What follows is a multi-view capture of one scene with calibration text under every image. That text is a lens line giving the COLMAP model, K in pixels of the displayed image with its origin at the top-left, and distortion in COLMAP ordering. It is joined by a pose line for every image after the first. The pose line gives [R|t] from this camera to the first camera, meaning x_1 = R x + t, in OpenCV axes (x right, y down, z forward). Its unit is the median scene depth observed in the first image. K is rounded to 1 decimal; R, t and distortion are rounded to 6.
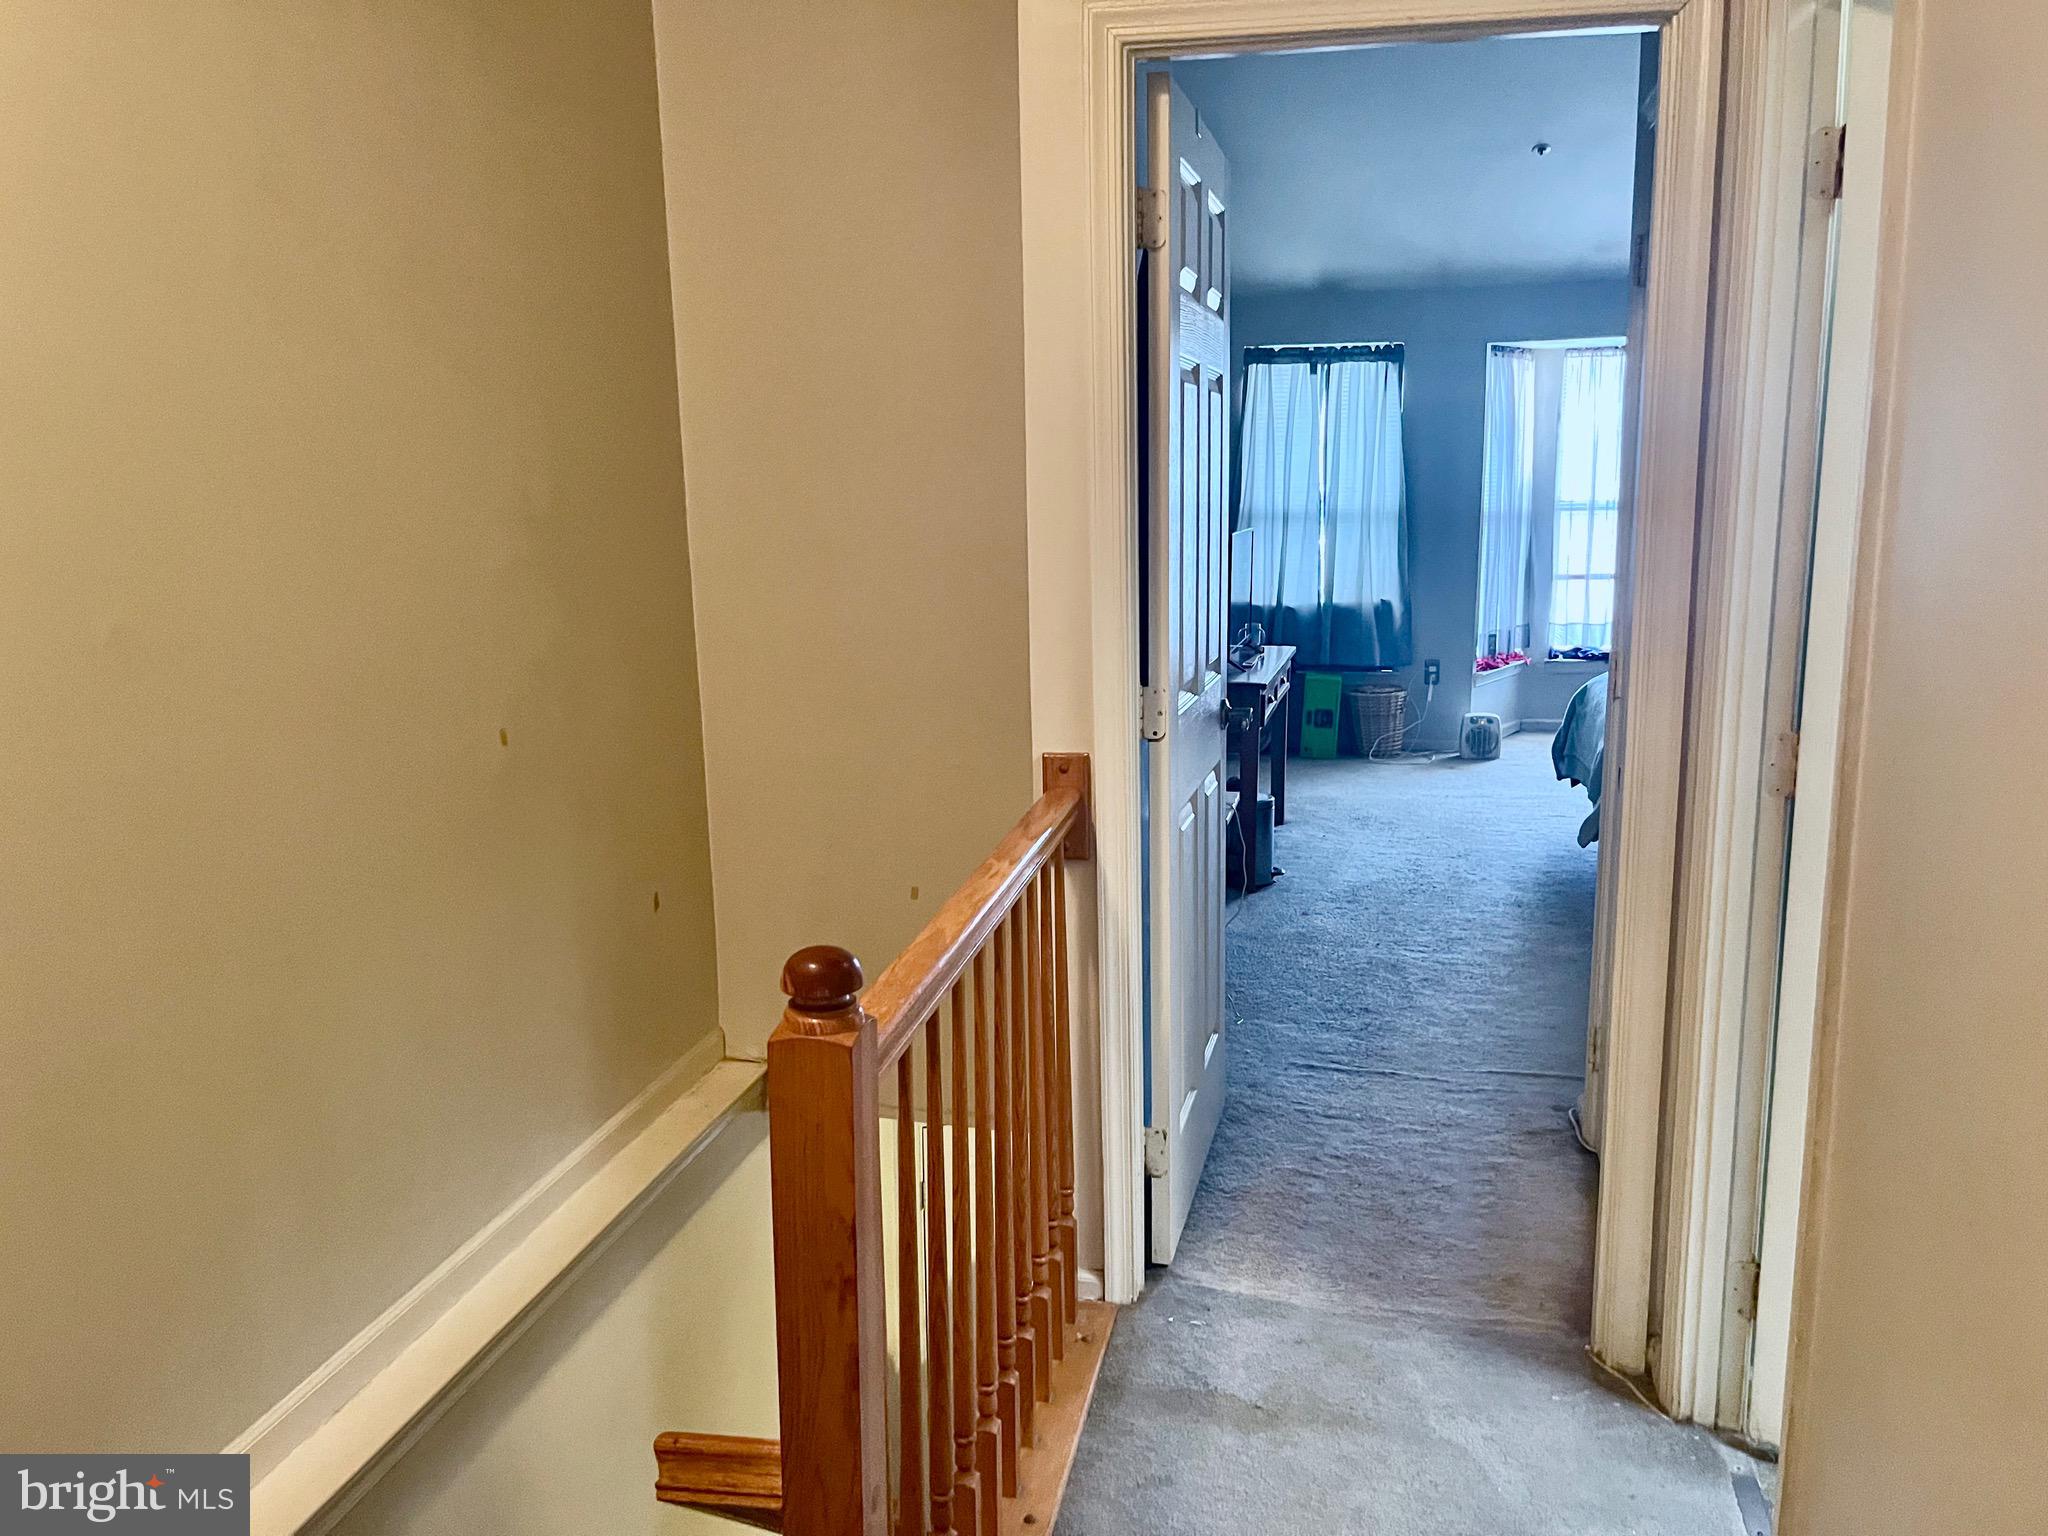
lens RADIAL K [[1627.9, 0, 1011.6], [0, 1627.9, 777.1], [0, 0, 1]] dist [0.016413, -0.004620]
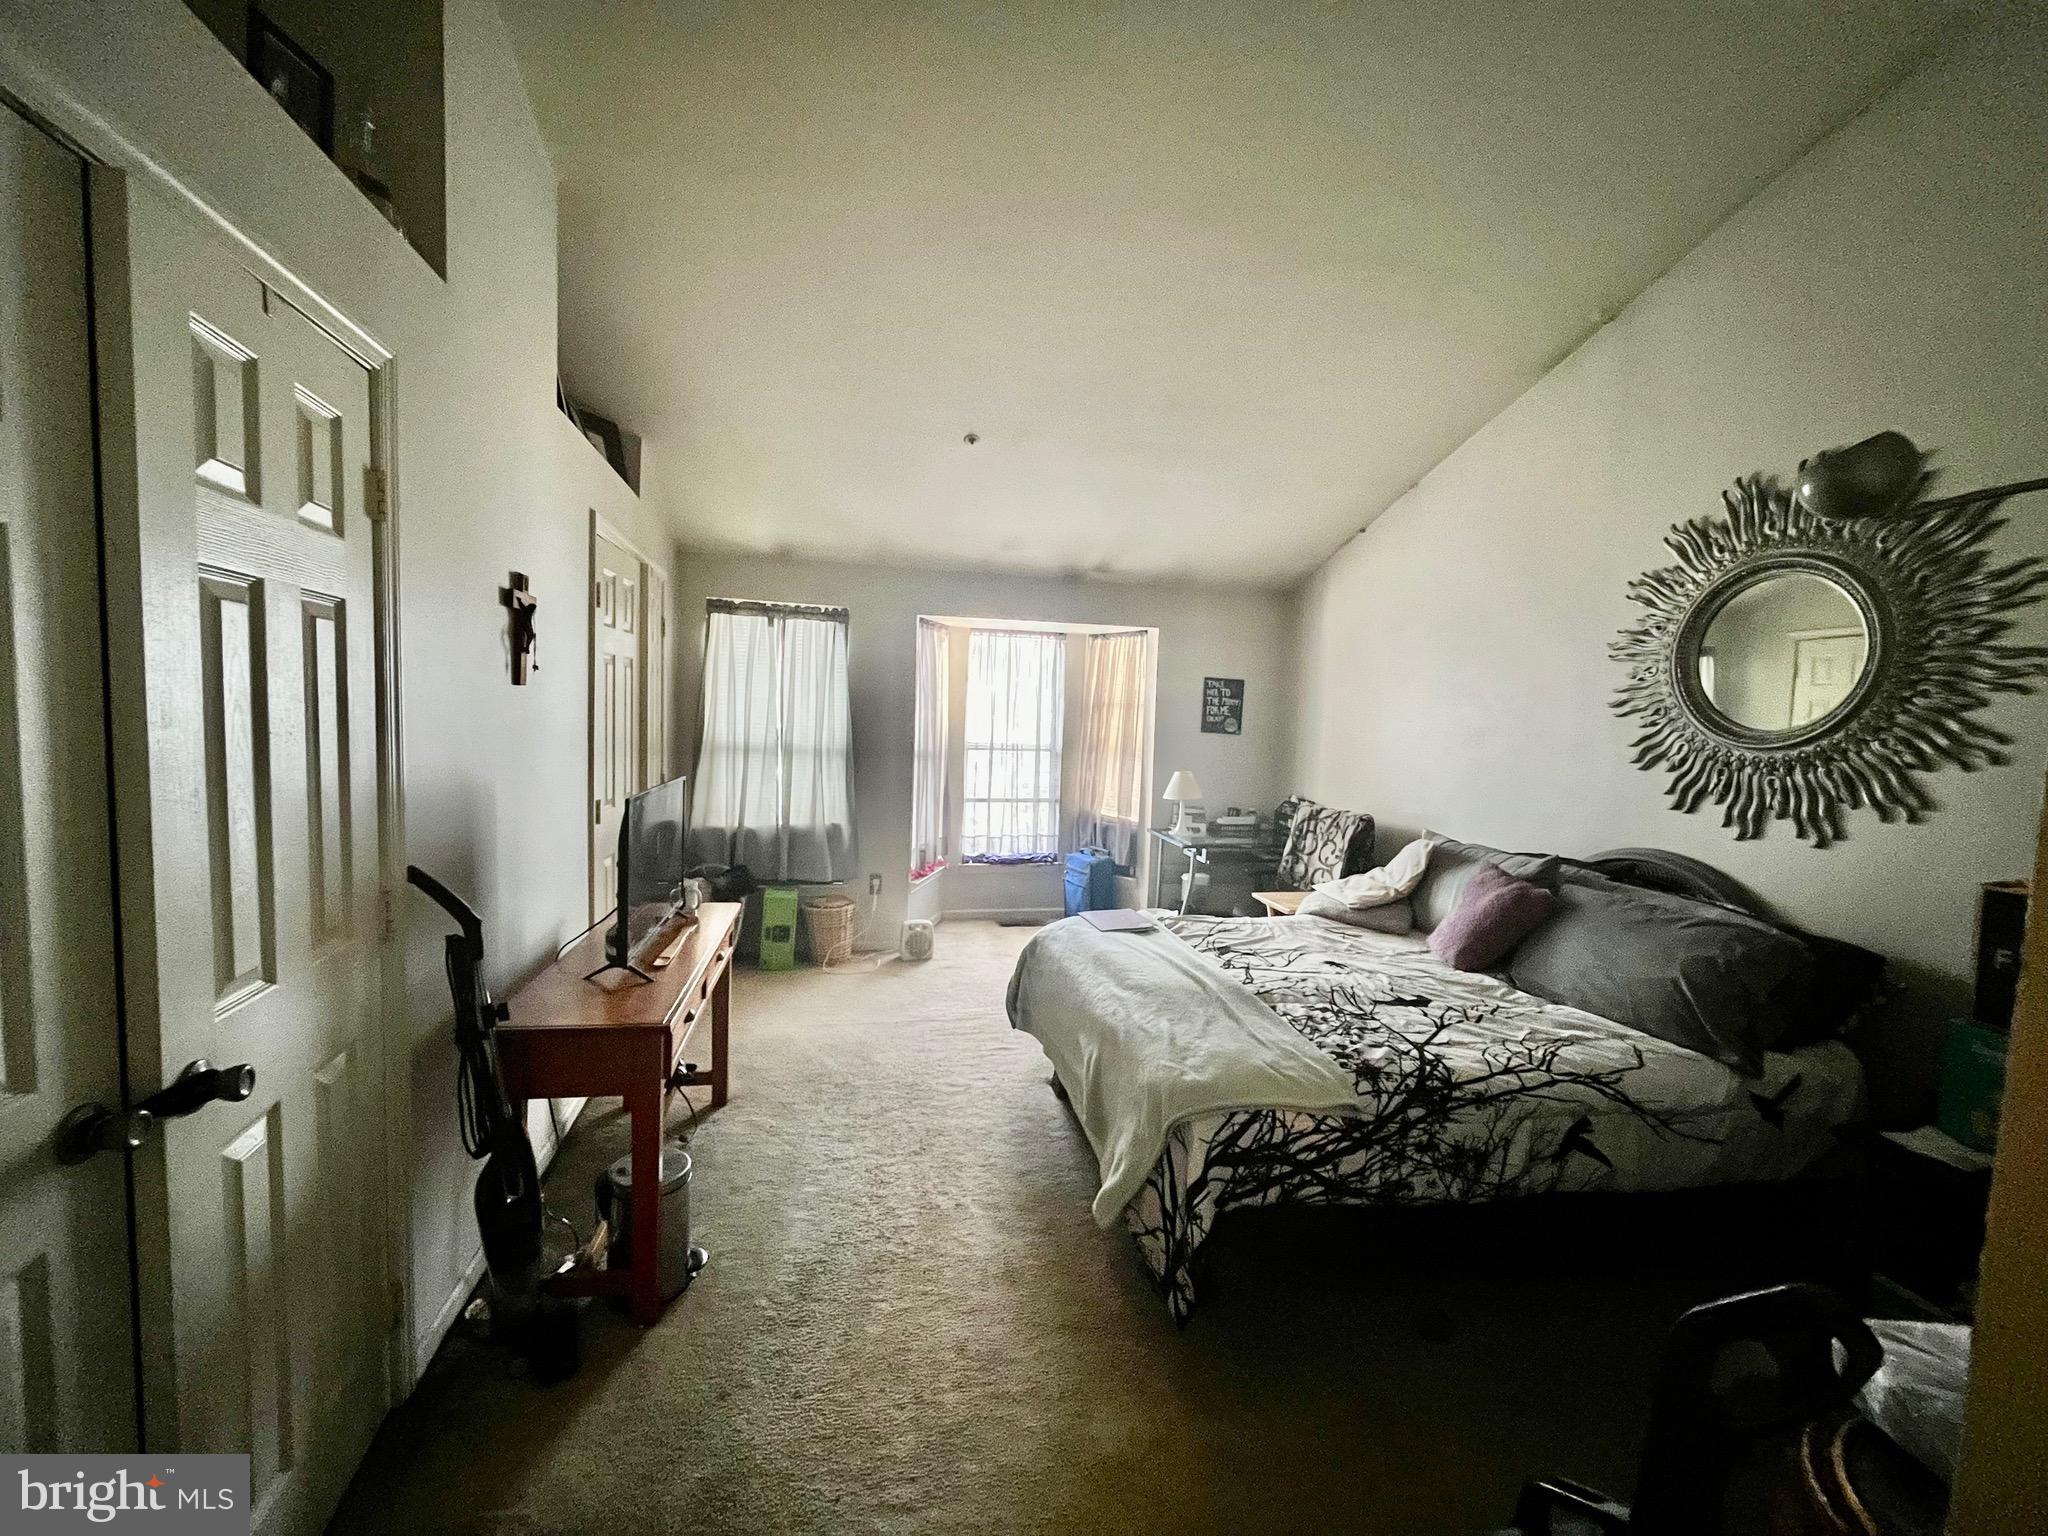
lens RADIAL K [[816.1, 0, 1024.2], [0, 816.1, 780.9], [0, 0, 1]] dist [-0.012816, -0.000135]
pose [[0.897732, 0.012475, 0.440364, 0.094557], [0.028706, 0.995818, -0.086730, -0.085219], [-0.439605, 0.090502, 0.893620, 0.421844]]
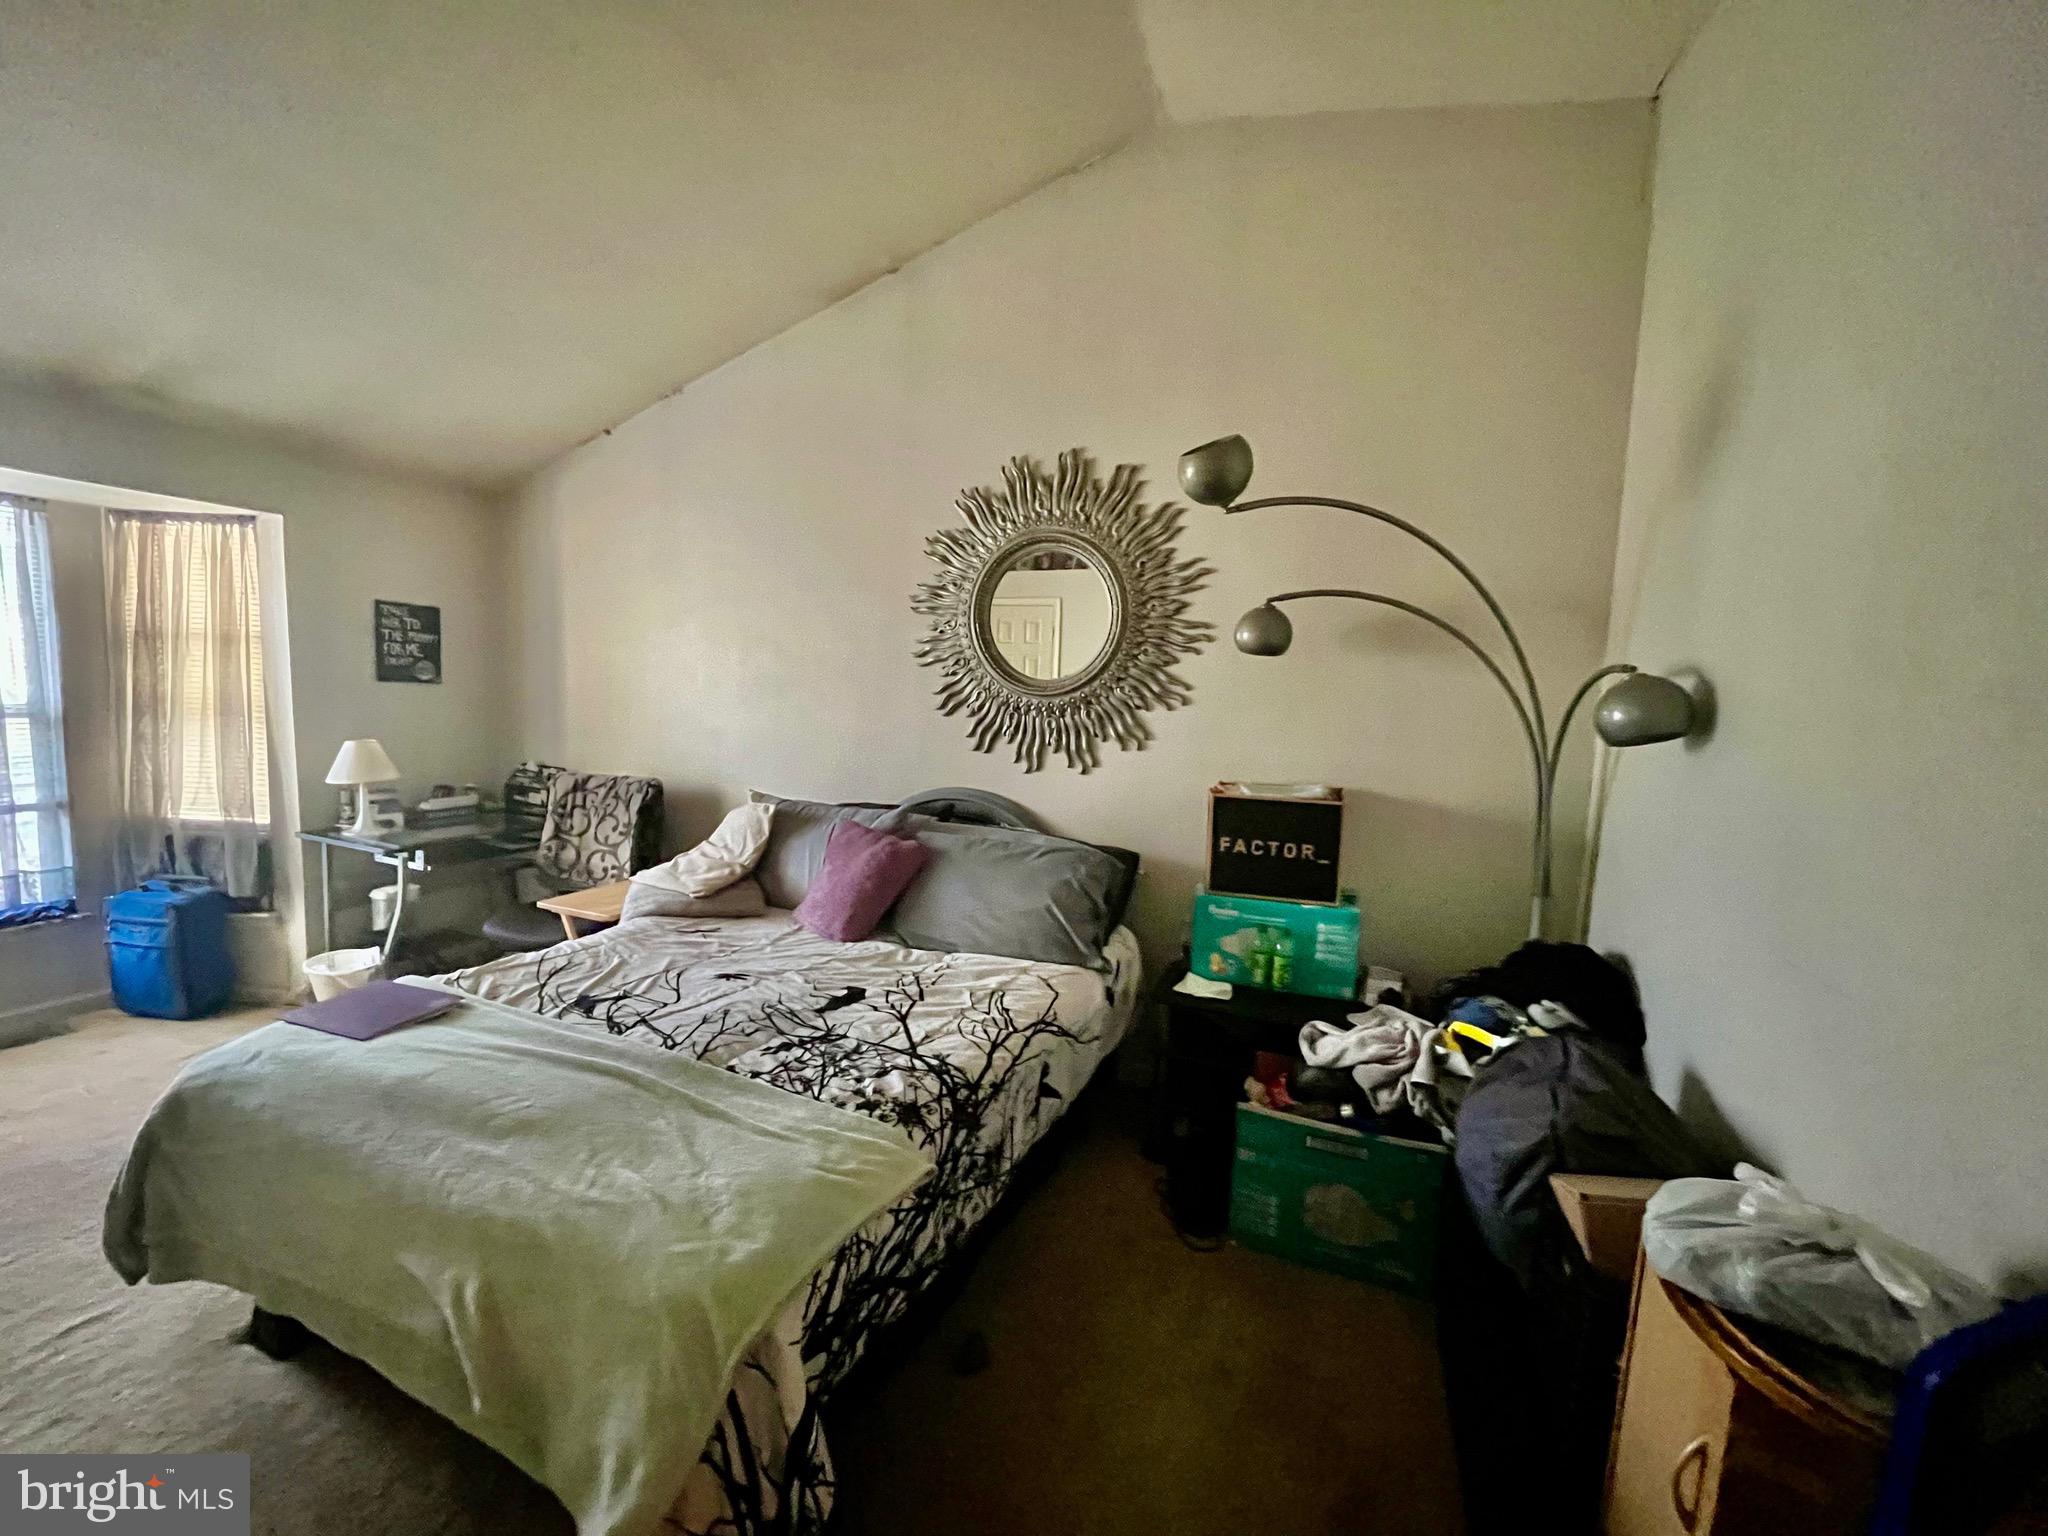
lens RADIAL K [[816.1, 0, 1025.6], [0, 816.1, 781.5], [0, 0, 1]] dist [-0.012816, -0.000135]
pose [[0.133331, -0.084607, 0.987454, 0.112355], [0.134903, 0.988625, 0.066492, -0.102161], [-0.981847, 0.124345, 0.143228, 0.525688]]
